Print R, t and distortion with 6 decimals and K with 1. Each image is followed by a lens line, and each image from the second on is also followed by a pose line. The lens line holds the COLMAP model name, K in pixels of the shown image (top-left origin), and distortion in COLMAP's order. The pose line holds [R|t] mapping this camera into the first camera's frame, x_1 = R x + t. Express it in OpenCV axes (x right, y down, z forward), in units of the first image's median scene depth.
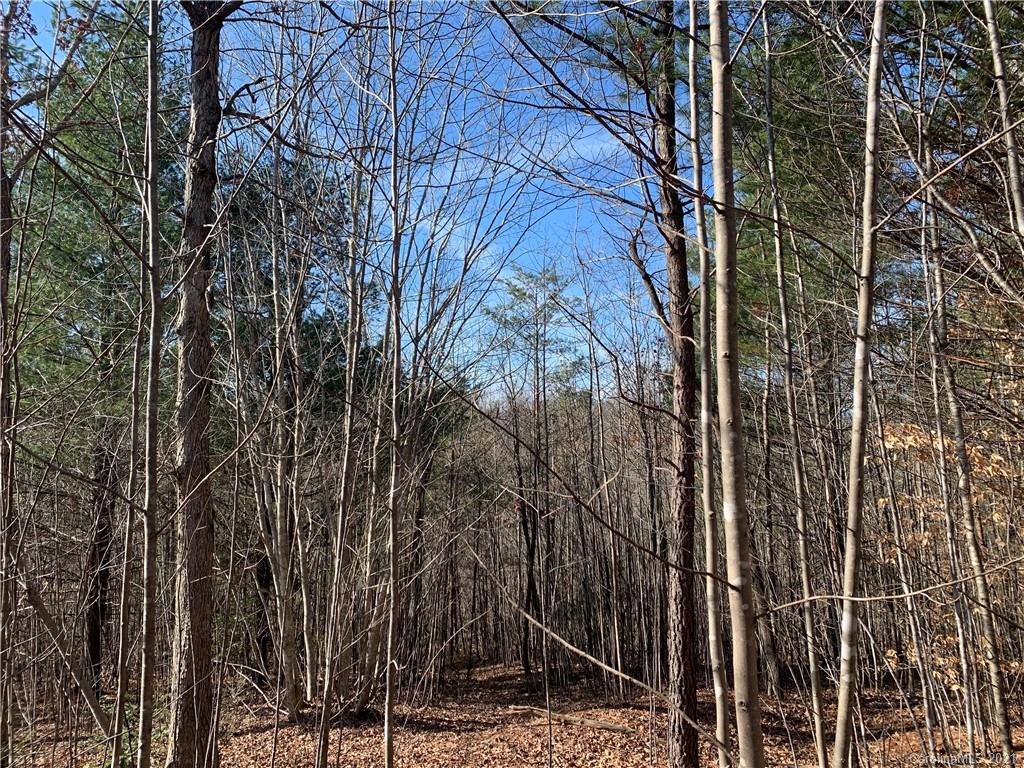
lens RADIAL K [[774.1, 0, 512.0], [0, 774.1, 384.0], [0, 0, 1]] dist [0.018434, -0.015868]
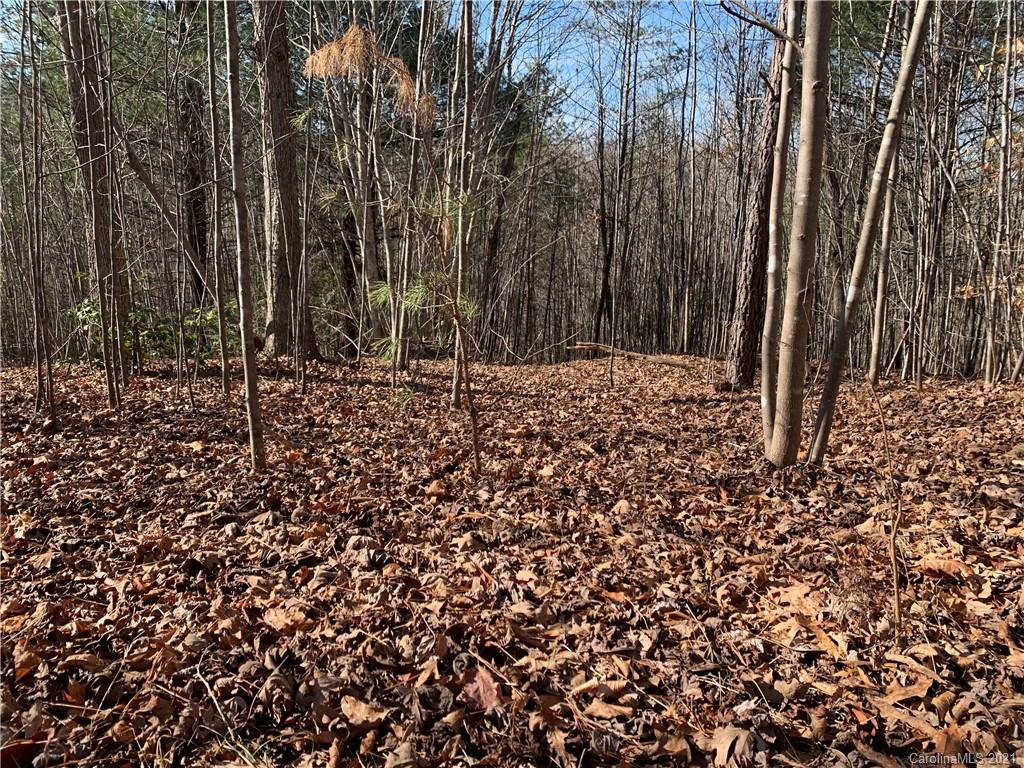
lens RADIAL K [[774.1, 0, 512.0], [0, 774.1, 384.0], [0, 0, 1]] dist [0.018434, -0.015868]
pose [[0.993826, 0.064502, -0.090276, 0.008714], [-0.032483, 0.947153, 0.319134, 0.153200], [0.106090, -0.314231, 0.943400, -0.029194]]
